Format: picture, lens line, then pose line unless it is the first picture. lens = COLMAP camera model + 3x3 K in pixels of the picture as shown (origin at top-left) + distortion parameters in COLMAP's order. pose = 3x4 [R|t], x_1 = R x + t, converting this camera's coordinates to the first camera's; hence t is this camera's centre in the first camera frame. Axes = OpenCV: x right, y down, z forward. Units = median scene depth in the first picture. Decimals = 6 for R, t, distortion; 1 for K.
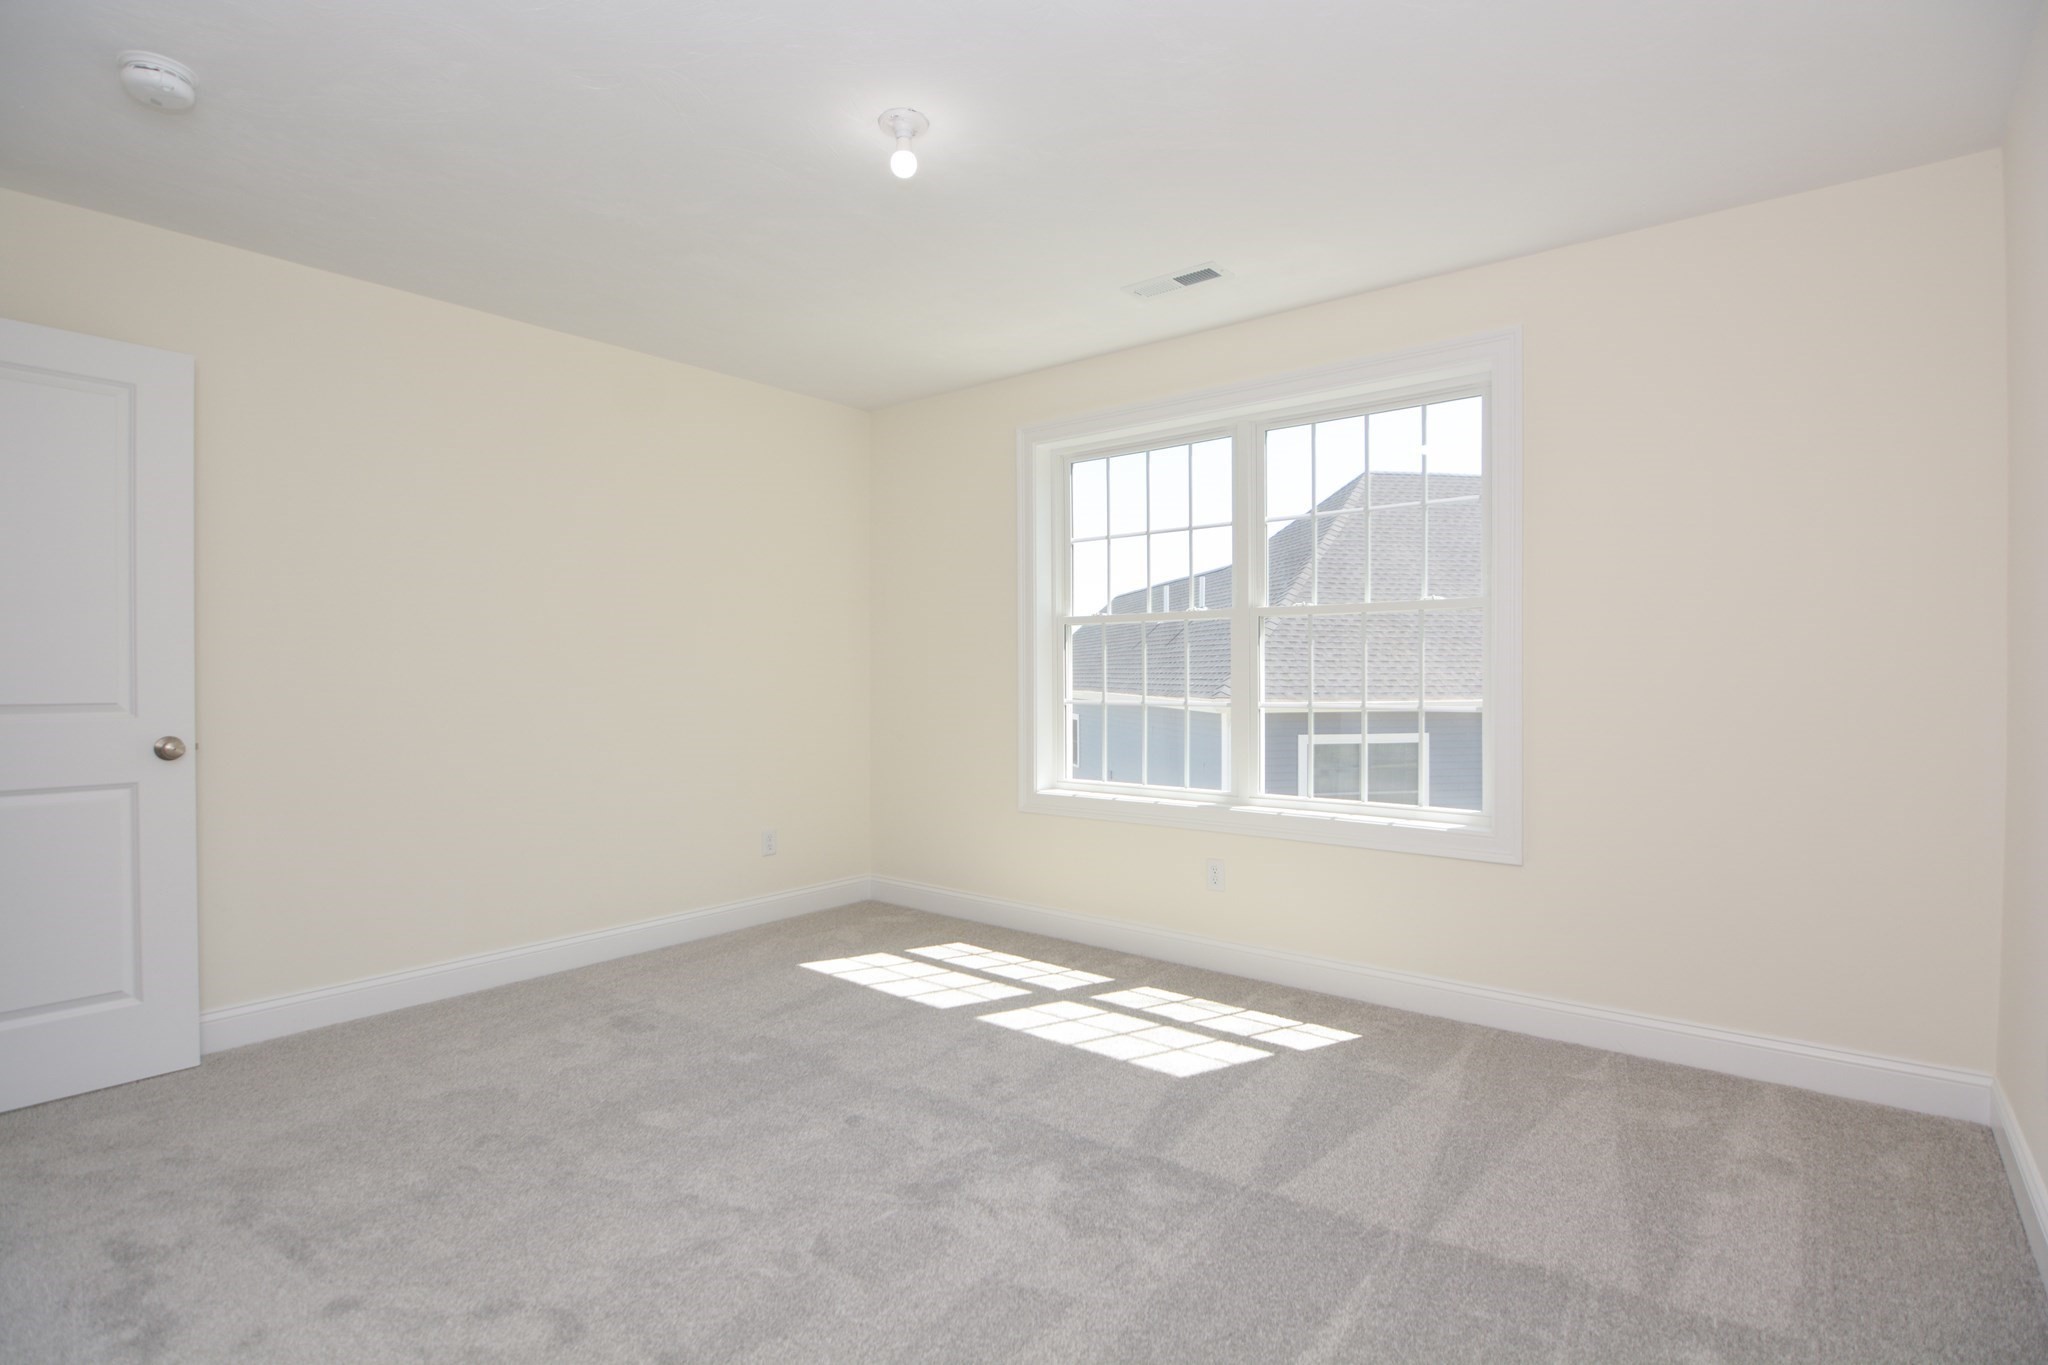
lens RADIAL K [[1027.5, 0, 1024.0], [0, 1027.5, 682.5], [0, 0, 1]] dist [-0.002068, -0.000135]
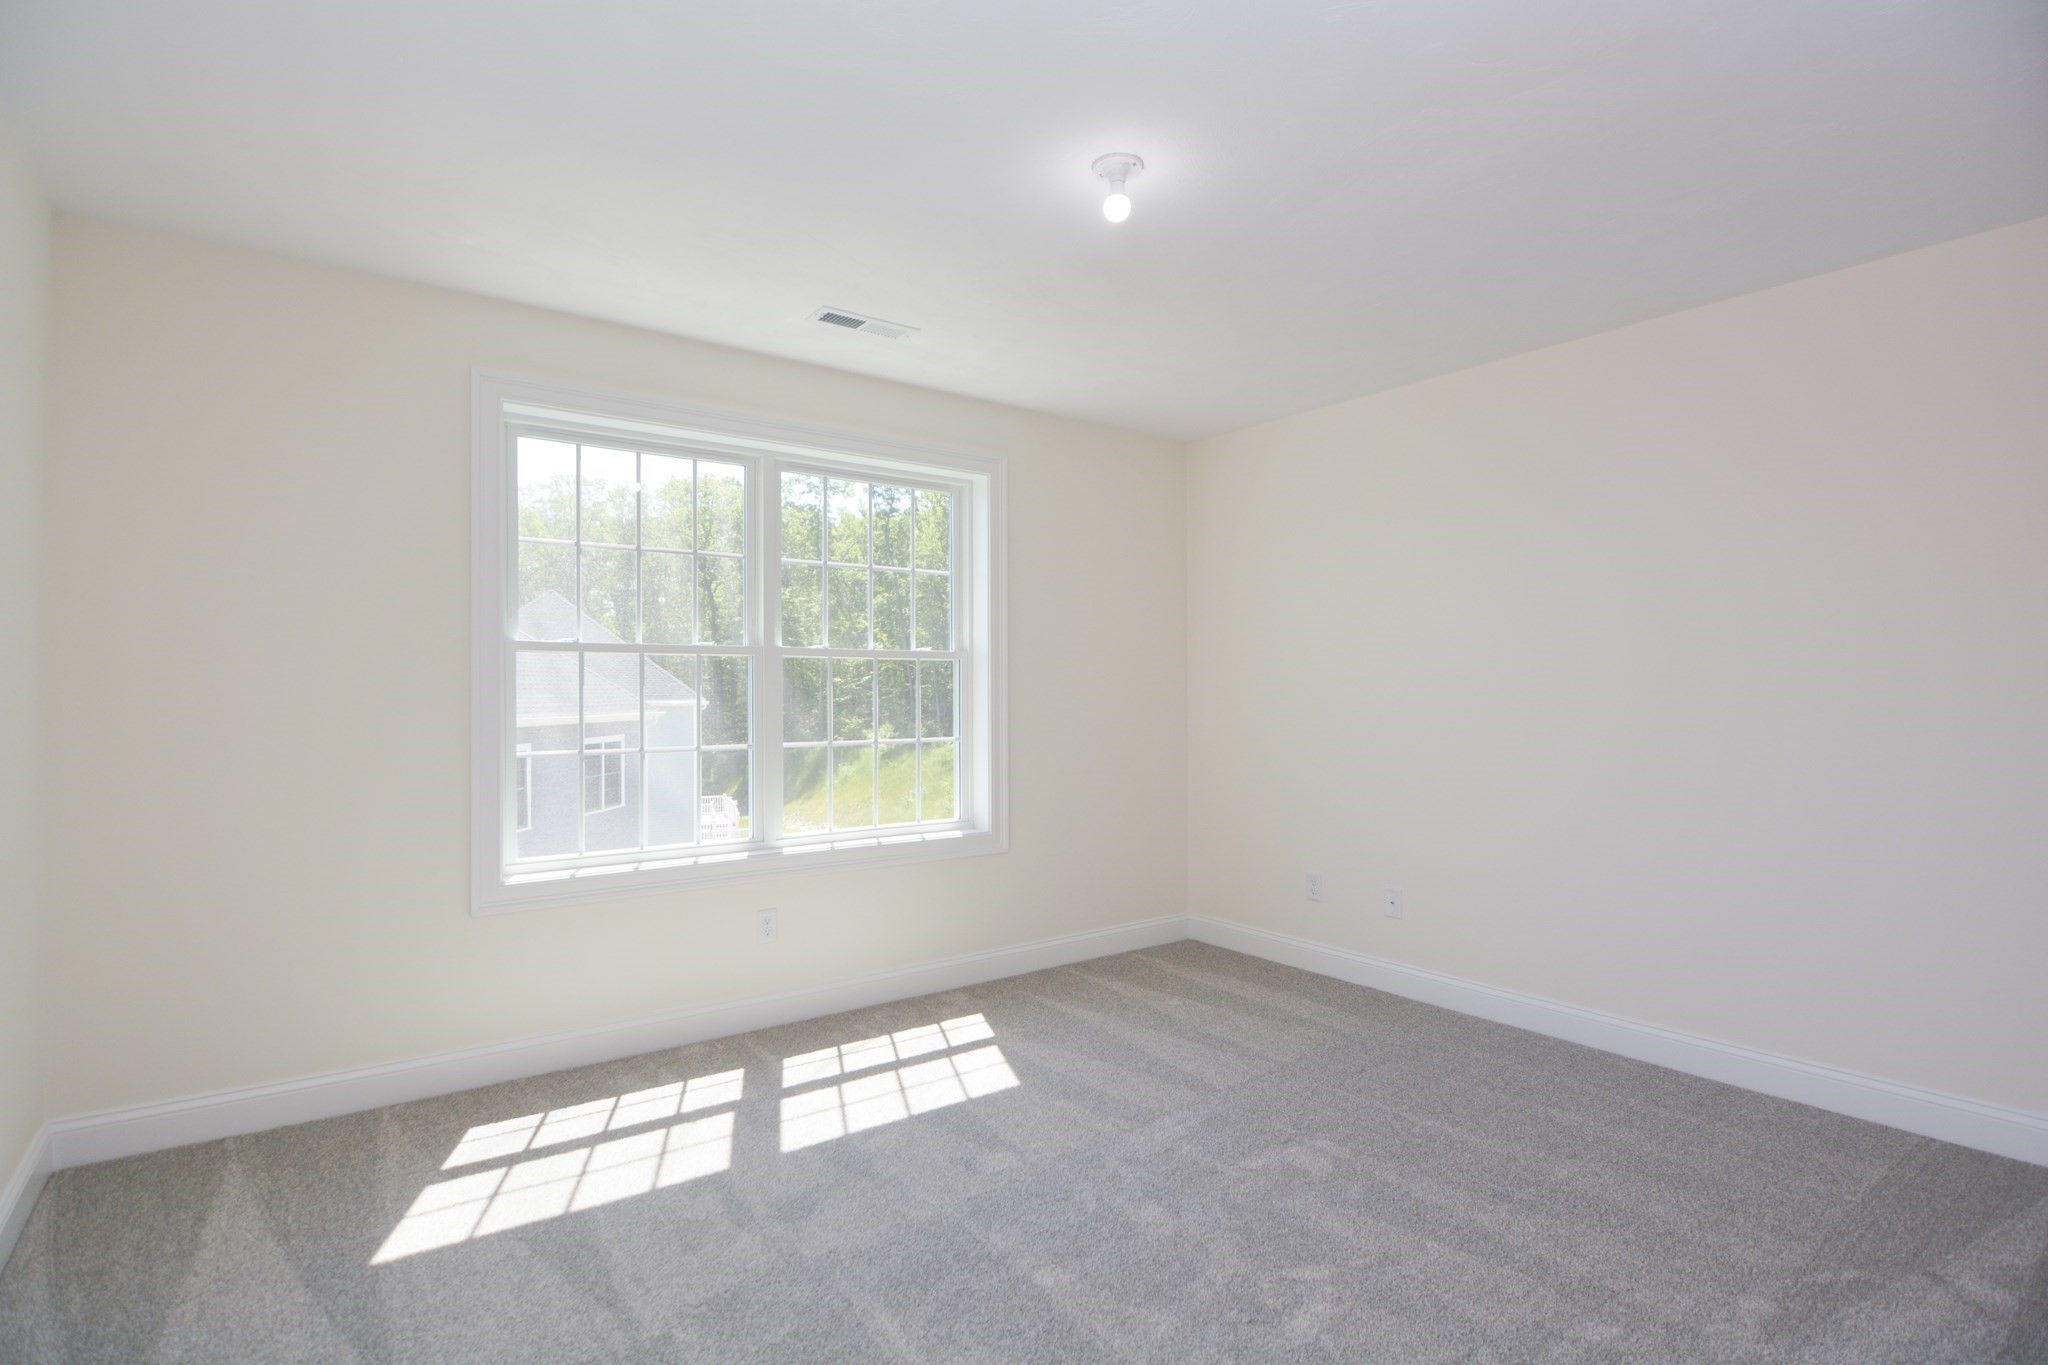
lens RADIAL K [[993.6, 0, 1028.8], [0, 993.6, 656.8], [0, 0, 1]] dist [0.005040, 0.000672]
pose [[0.256796, 0.039421, 0.965661, -0.719616], [0.018577, 0.998782, -0.045713, -0.010638], [-0.966287, 0.029678, 0.255751, 0.597021]]
